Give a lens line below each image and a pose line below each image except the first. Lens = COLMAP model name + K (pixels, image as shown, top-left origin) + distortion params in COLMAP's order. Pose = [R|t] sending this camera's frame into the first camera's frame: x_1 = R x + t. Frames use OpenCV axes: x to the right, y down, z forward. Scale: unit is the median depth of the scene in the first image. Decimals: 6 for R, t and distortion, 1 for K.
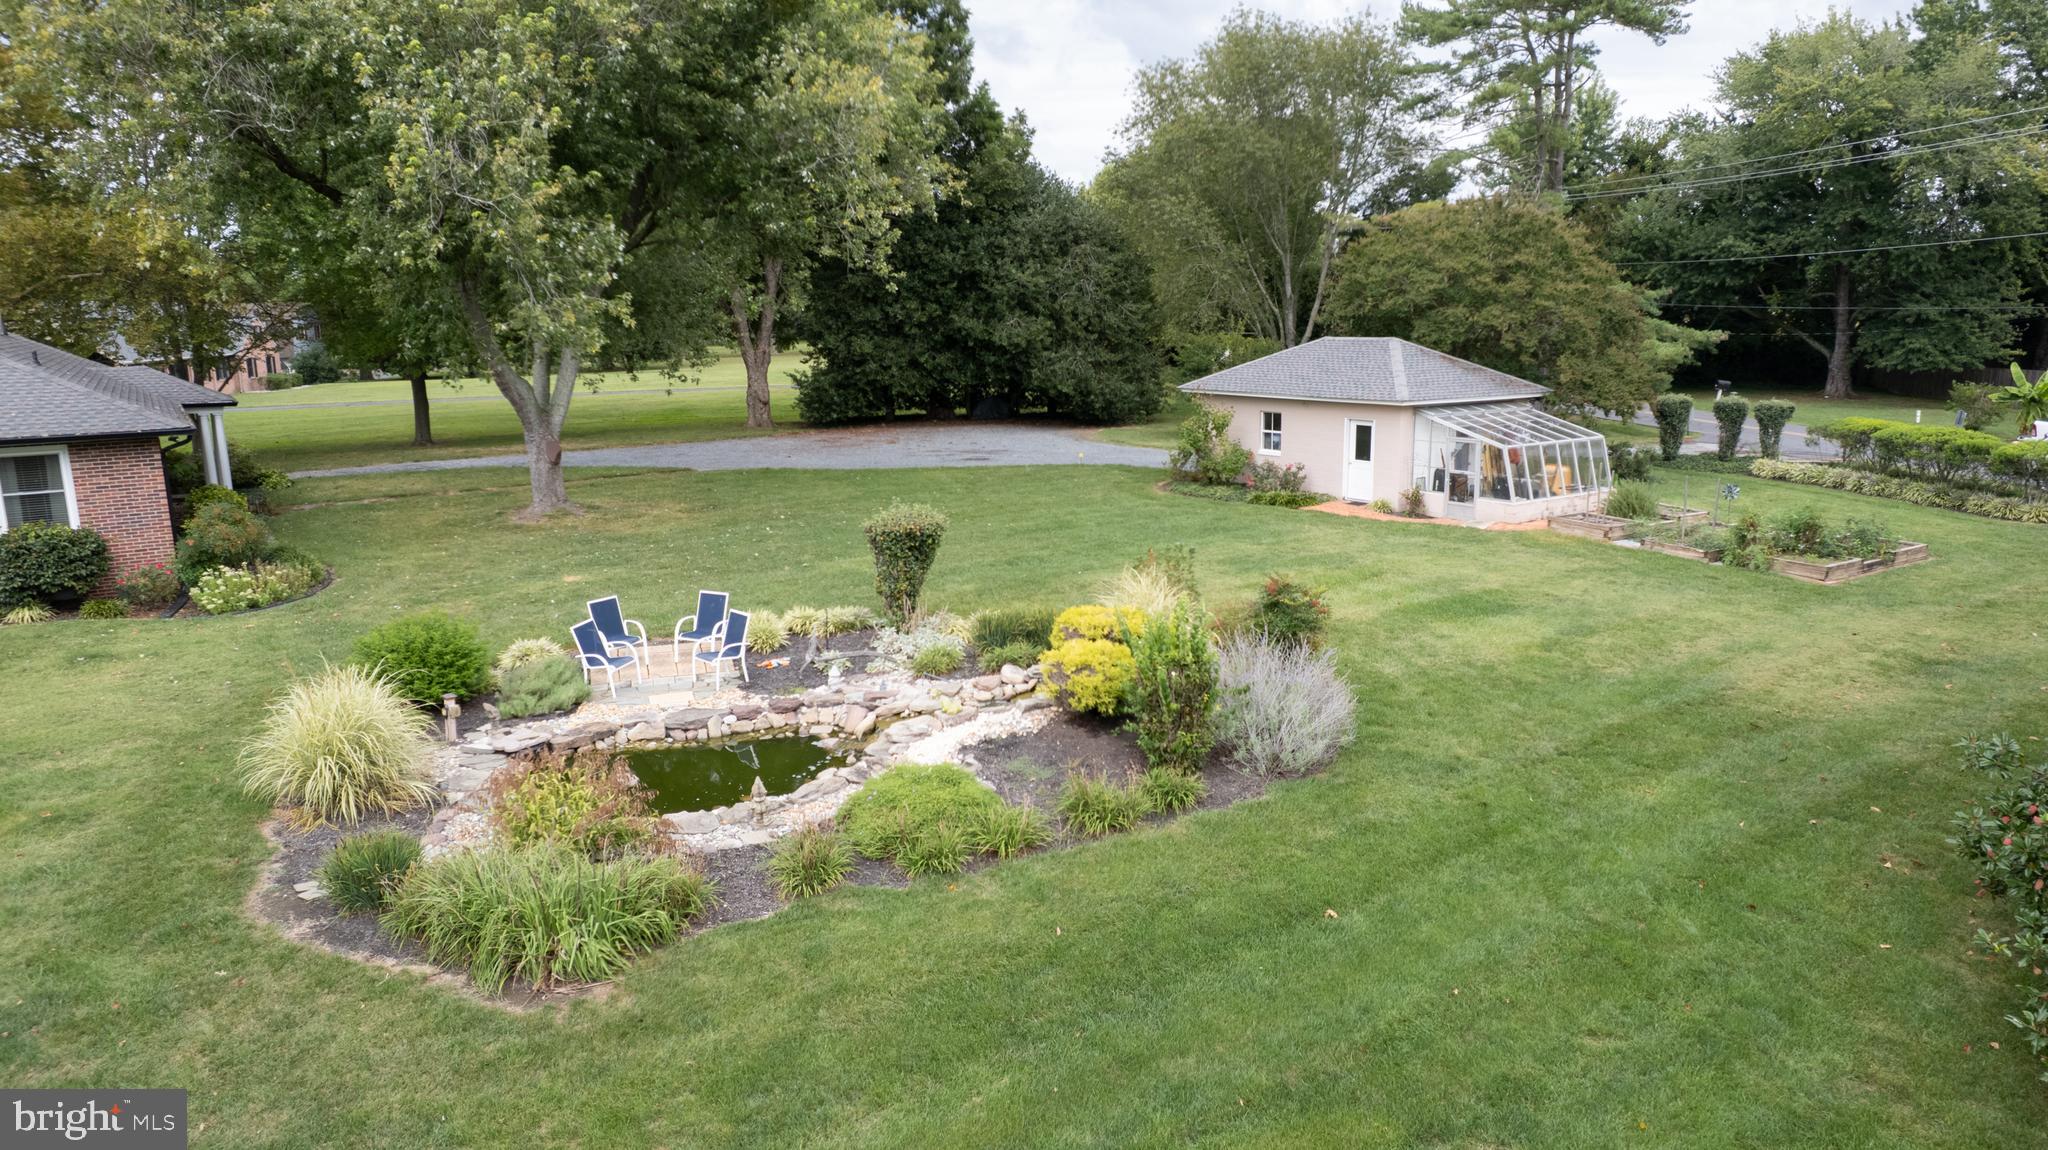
lens RADIAL K [[1313.0, 0, 1024.0], [0, 1313.0, 575.0], [0, 0, 1]] dist [-0.074036, 0.070240]
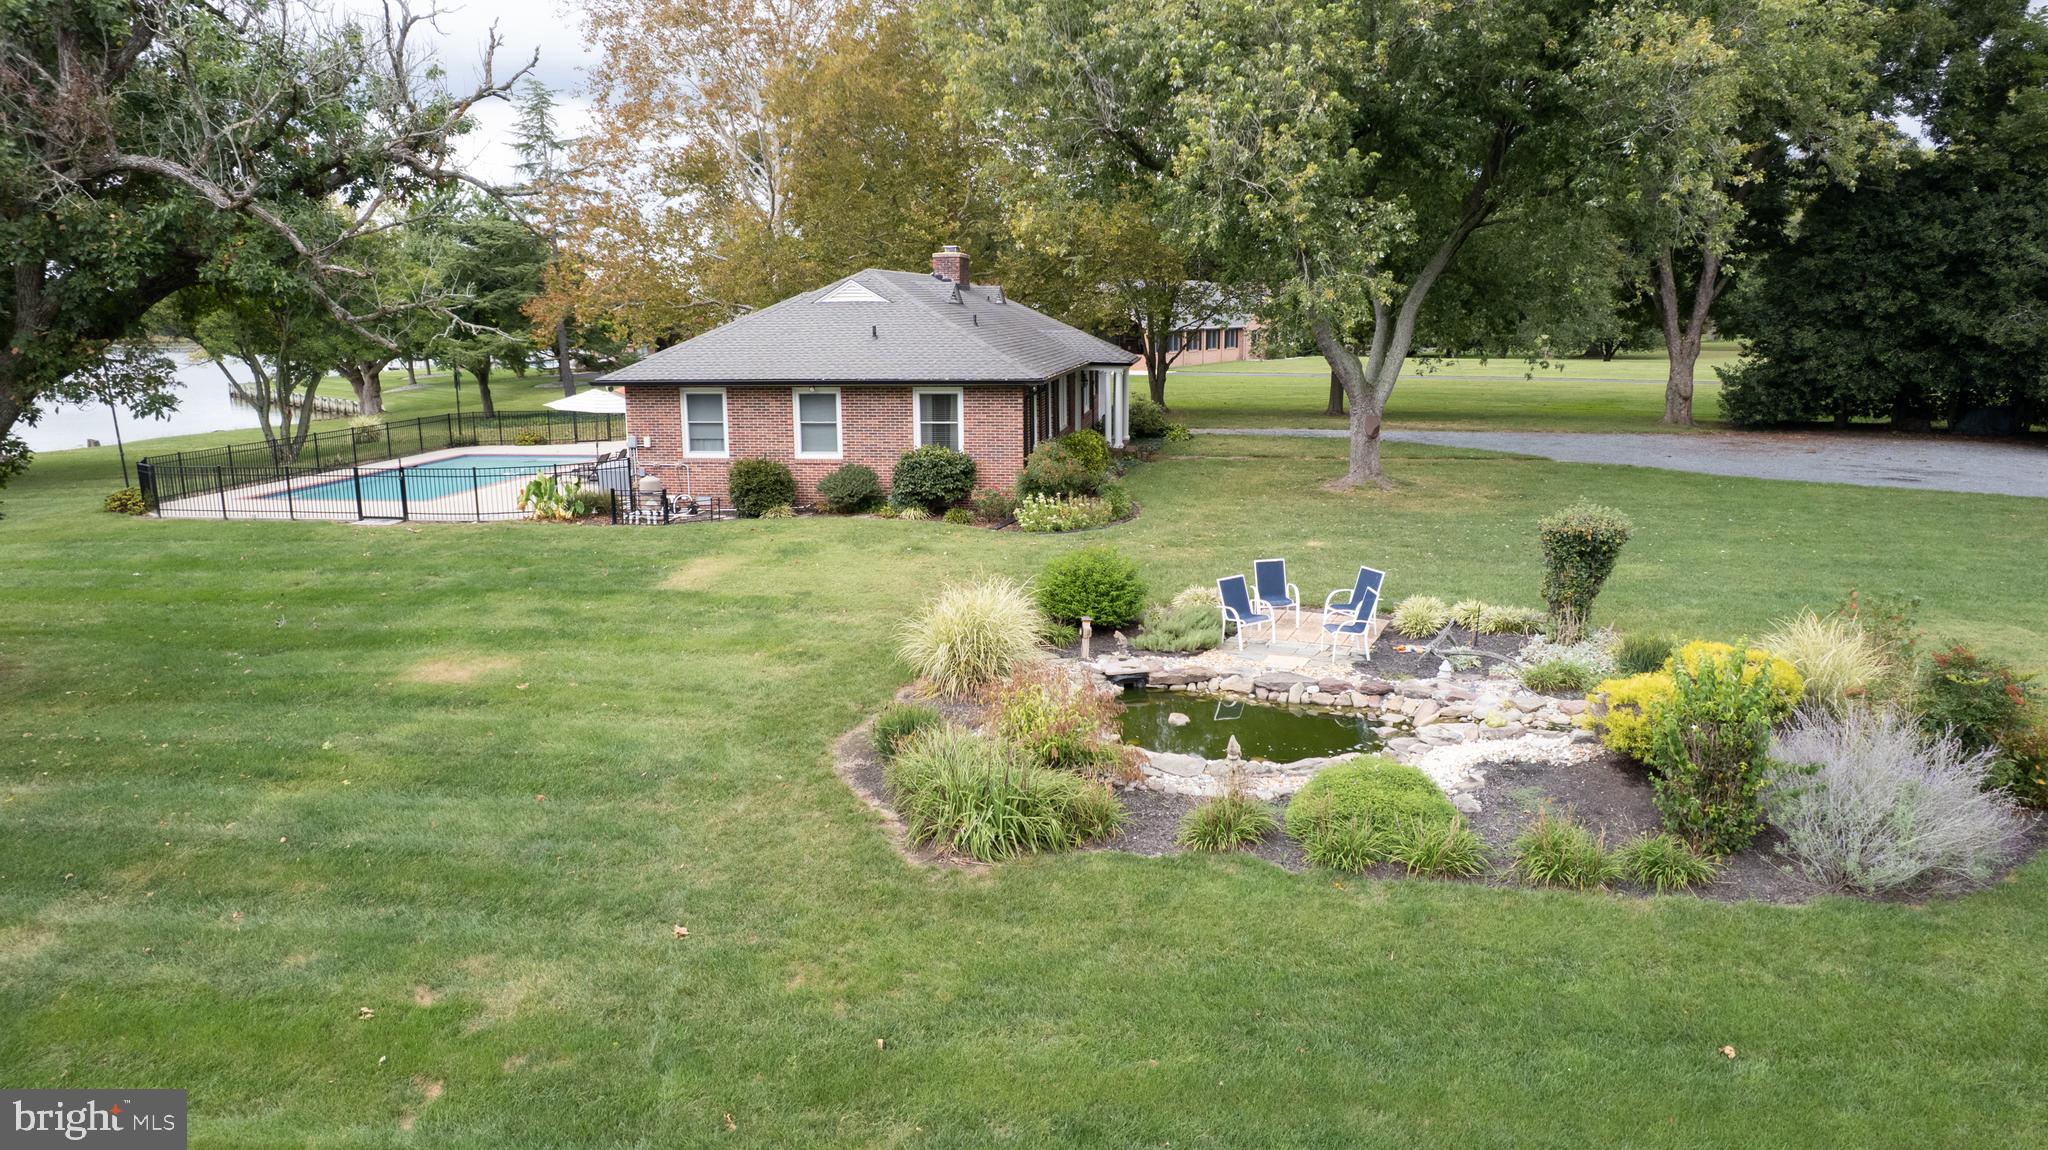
lens RADIAL K [[1313.0, 0, 1024.0], [0, 1313.0, 575.0], [0, 0, 1]] dist [-0.074036, 0.070240]
pose [[0.750432, 0.147158, -0.644358, 0.207864], [-0.139070, 0.988230, 0.063727, -0.009221], [0.646152, 0.041788, 0.762064, 0.063121]]
